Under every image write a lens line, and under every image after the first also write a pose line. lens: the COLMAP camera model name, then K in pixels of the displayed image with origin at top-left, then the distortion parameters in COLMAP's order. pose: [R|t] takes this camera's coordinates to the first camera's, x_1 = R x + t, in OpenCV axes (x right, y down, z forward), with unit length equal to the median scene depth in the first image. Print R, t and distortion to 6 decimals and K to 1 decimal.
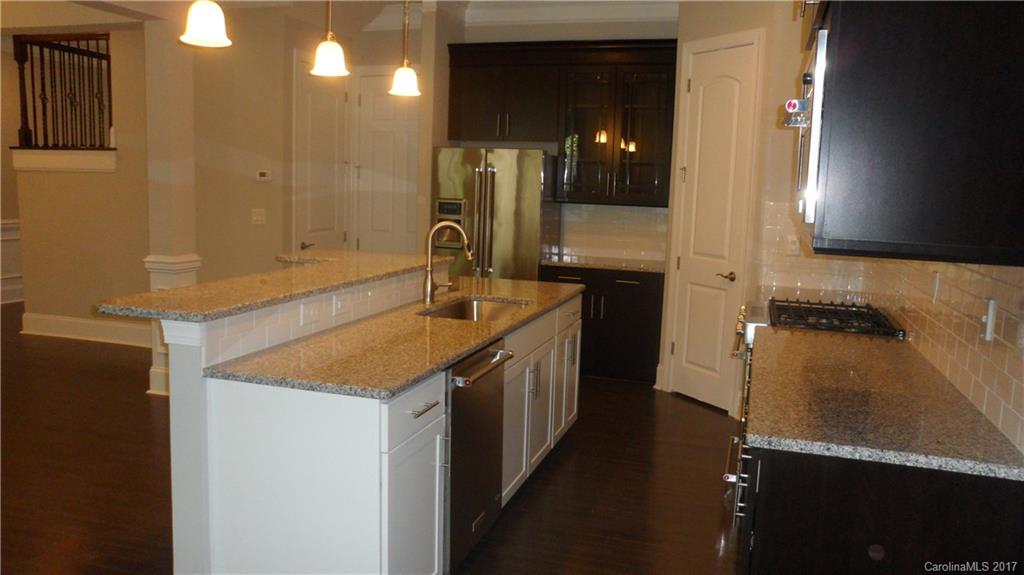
lens RADIAL K [[811.0, 0, 504.2], [0, 811.0, 290.2], [0, 0, 1]] dist [-0.118998, 0.131308]
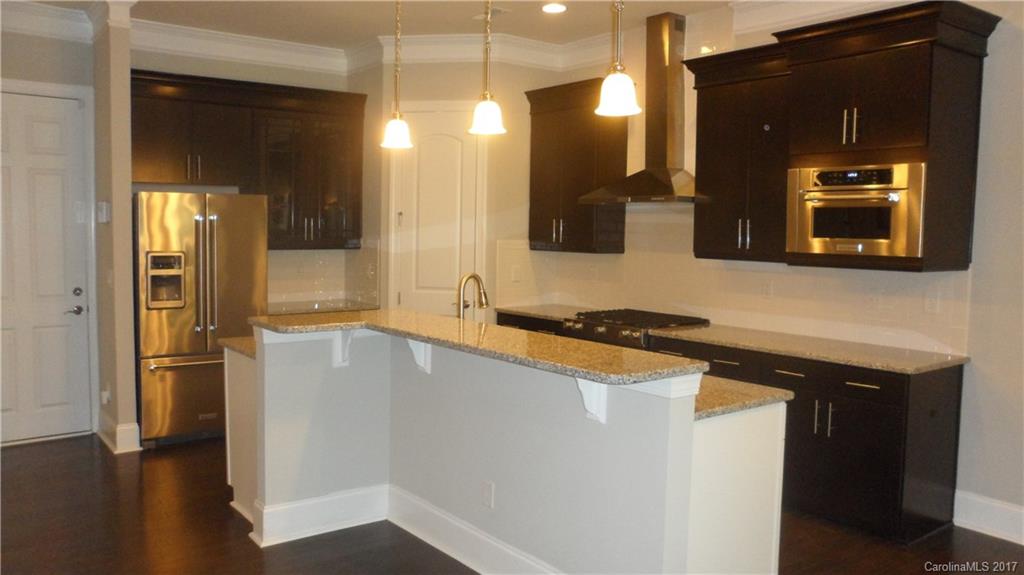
lens RADIAL K [[811.0, 0, 512.3], [0, 811.0, 287.2], [0, 0, 1]] dist [-0.118998, 0.131308]
pose [[0.562482, -0.084304, 0.822500, -0.650021], [0.116557, 0.992939, 0.022063, -0.059171], [-0.818553, 0.083458, 0.568337, 0.258749]]
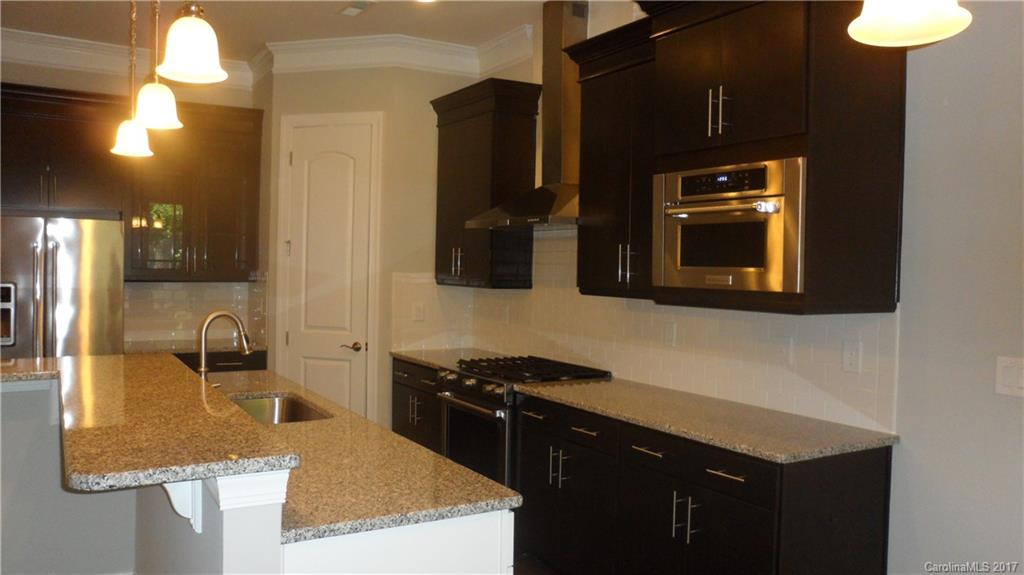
lens RADIAL K [[811.0, 0, 510.9], [0, 811.0, 287.7], [0, 0, 1]] dist [-0.118998, 0.131308]
pose [[0.659754, -0.042527, 0.750278, -0.351090], [0.106745, 0.993577, -0.037547, -0.031788], [-0.743862, 0.104860, 0.660056, 0.167745]]
